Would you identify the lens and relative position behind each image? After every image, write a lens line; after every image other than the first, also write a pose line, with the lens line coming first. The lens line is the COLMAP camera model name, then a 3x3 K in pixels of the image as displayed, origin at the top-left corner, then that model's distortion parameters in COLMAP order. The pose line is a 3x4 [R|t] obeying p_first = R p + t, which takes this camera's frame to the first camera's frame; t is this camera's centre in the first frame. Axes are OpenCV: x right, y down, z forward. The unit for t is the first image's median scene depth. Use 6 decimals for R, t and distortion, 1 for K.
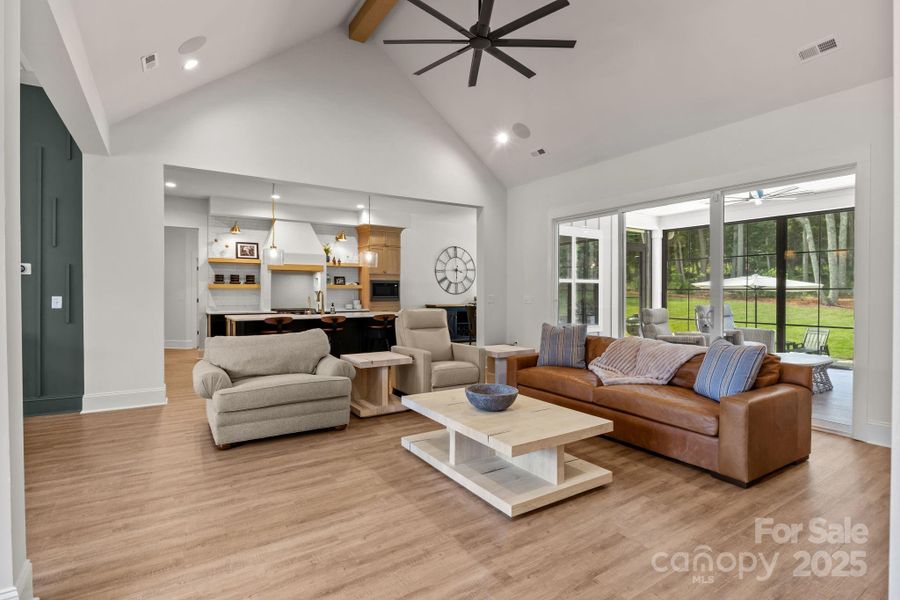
lens RADIAL K [[444.8, 0, 451.6], [0, 444.8, 295.6], [0, 0, 1]] dist [-0.005870, -0.000634]
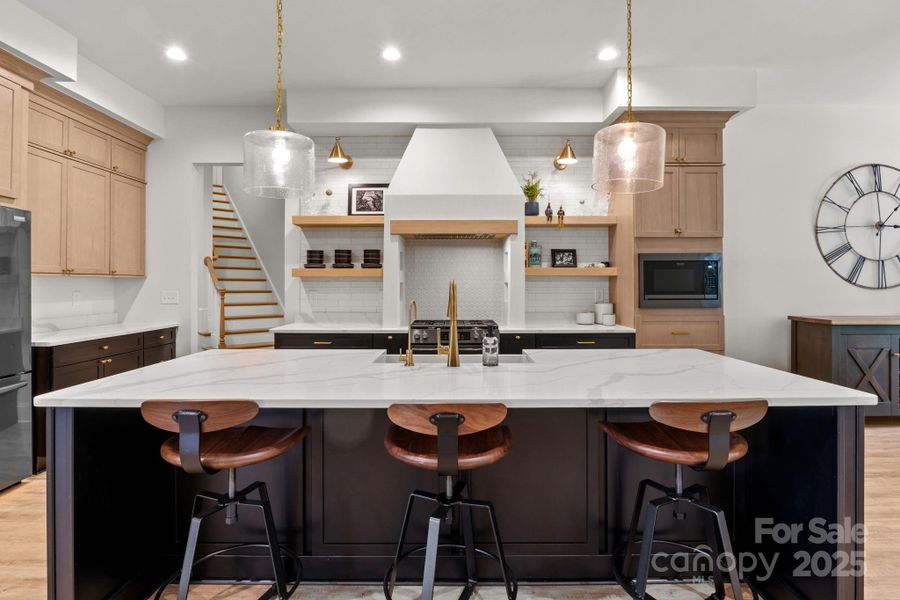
lens RADIAL K [[454.3, 0, 451.5], [0, 454.3, 279.6], [0, 0, 1]] dist [-0.006003, -0.002291]
pose [[0.837821, -0.008242, -0.545883, -0.147562], [-0.001831, 0.999838, -0.017907, -0.006494], [0.545942, 0.016002, 0.837670, 0.829915]]
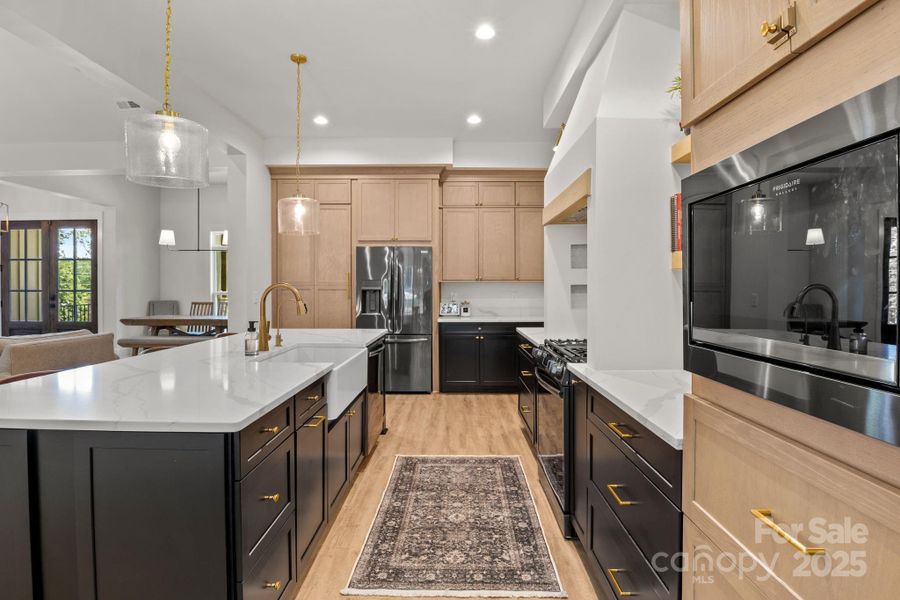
lens RADIAL K [[452.6, 0, 455.2], [0, 452.6, 289.7], [0, 0, 1]] dist [-0.037762, -0.000522]
pose [[-0.543855, 0.002785, -0.839175, -0.080100], [-0.006685, 0.999948, 0.007650, -0.010742], [0.839153, 0.009770, -0.543808, 1.448925]]
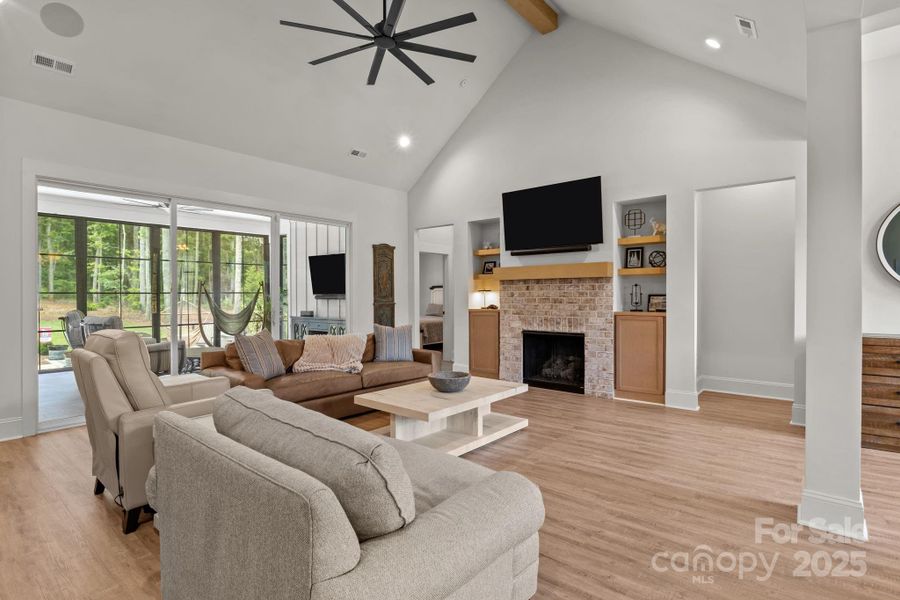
lens RADIAL K [[443.4, 0, 452.3], [0, 443.4, 297.5], [0, 0, 1]] dist [-0.033521, 0.000064]
pose [[-0.288299, -0.002282, 0.957538, -0.509291], [0.011382, 0.999918, 0.005810, -0.002081], [-0.957473, 0.012574, -0.288249, 0.638956]]
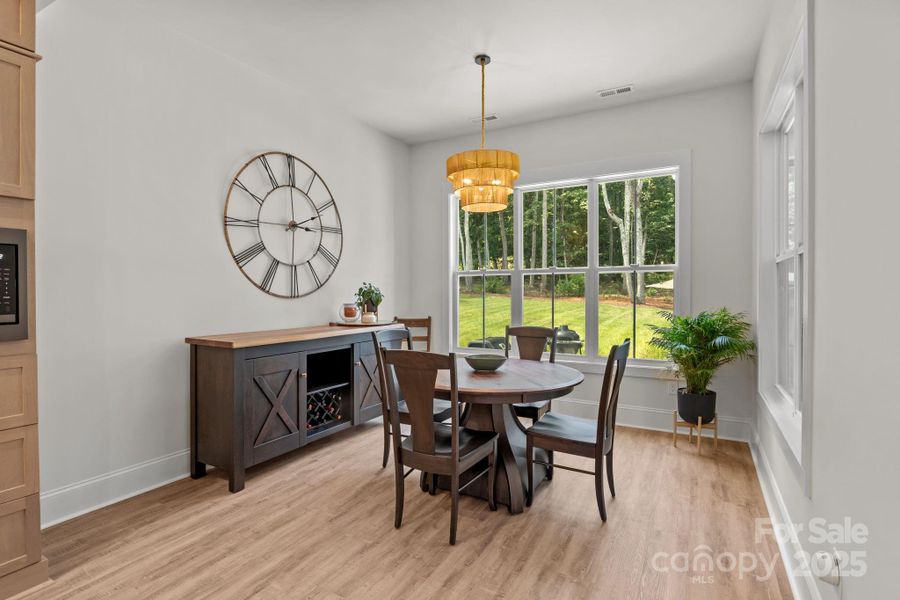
lens RADIAL K [[443.4, 0, 452.3], [0, 443.4, 297.5], [0, 0, 1]] dist [-0.033521, 0.000064]
pose [[0.885745, -0.008267, 0.464099, -0.064258], [0.005795, 0.999960, 0.006753, -0.008802], [-0.464136, -0.003292, 0.885758, 1.126238]]
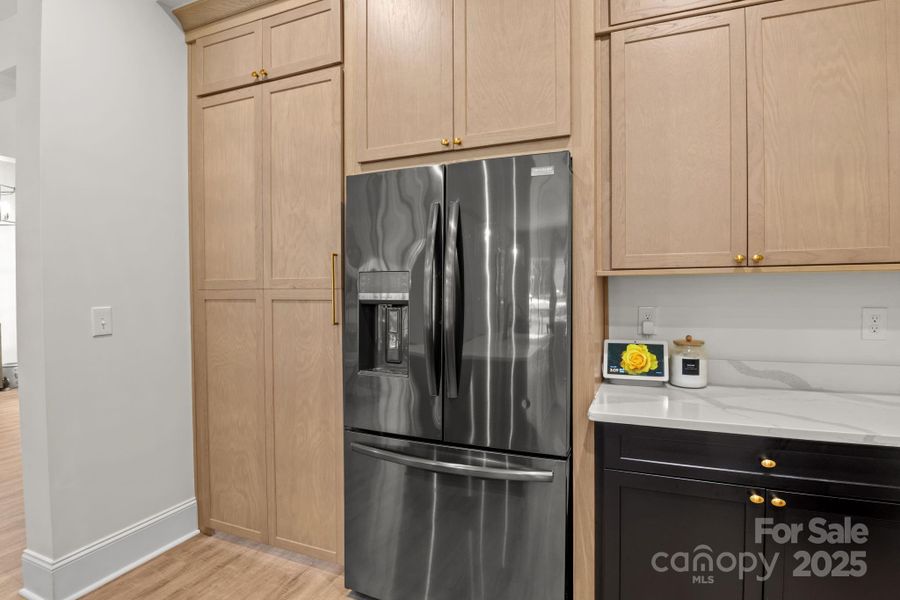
lens RADIAL K [[460.7, 0, 450.9], [0, 460.7, 302.0], [0, 0, 1]] dist [-0.028272, -0.000424]
pose [[-0.819744, 0.013496, -0.572571, -0.550392], [-0.000344, 0.999711, 0.024057, -0.009593], [0.572730, 0.019917, -0.819502, 1.132799]]
